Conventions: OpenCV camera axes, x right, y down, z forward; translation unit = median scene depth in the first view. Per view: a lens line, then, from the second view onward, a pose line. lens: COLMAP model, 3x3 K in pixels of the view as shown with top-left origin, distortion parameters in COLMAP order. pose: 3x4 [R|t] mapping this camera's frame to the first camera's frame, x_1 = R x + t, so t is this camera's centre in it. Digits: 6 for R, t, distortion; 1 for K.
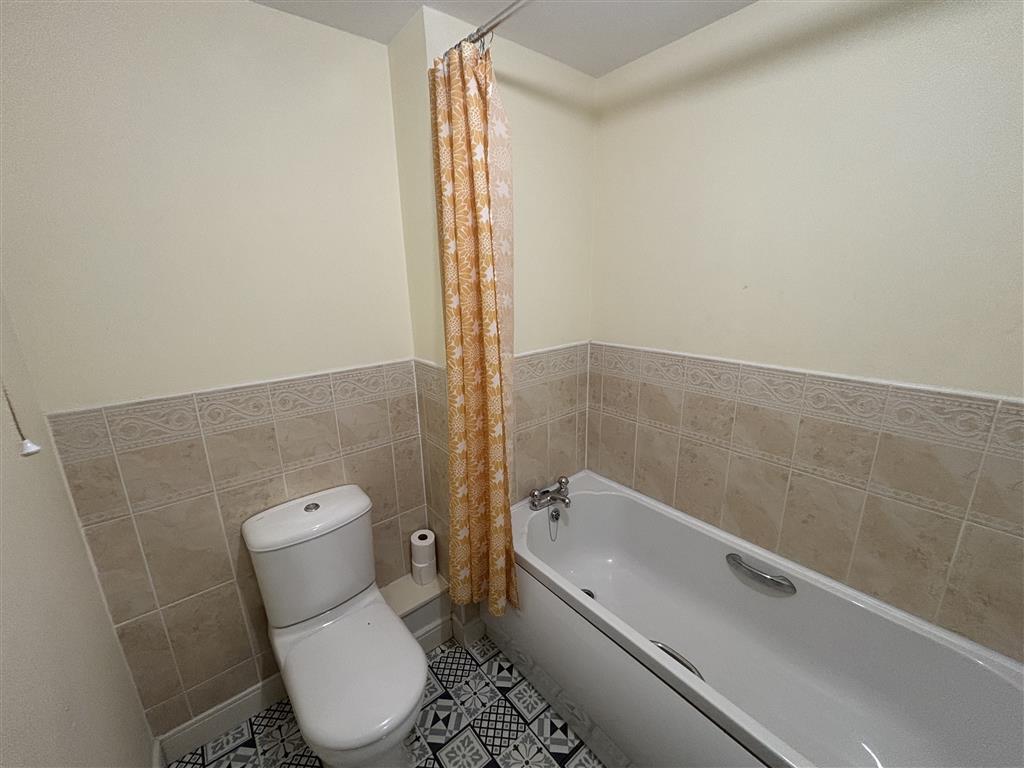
lens RADIAL K [[413.7, 0, 503.7], [0, 413.7, 380.4], [0, 0, 1]] dist [0.013248, 0.000293]
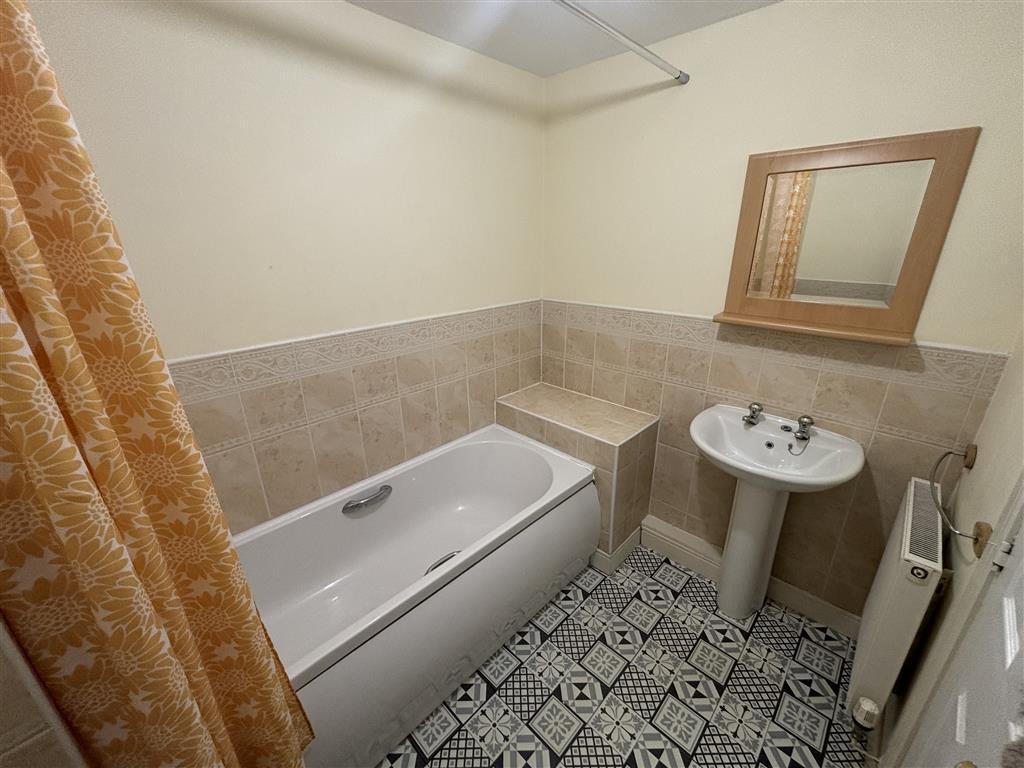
lens RADIAL K [[413.7, 0, 504.6], [0, 413.7, 386.6], [0, 0, 1]] dist [0.013248, 0.000293]
pose [[-0.099807, -0.334009, 0.937271, -0.640640], [0.260437, 0.900365, 0.348590, -0.219014], [-0.960318, 0.278892, -0.002875, 0.726577]]
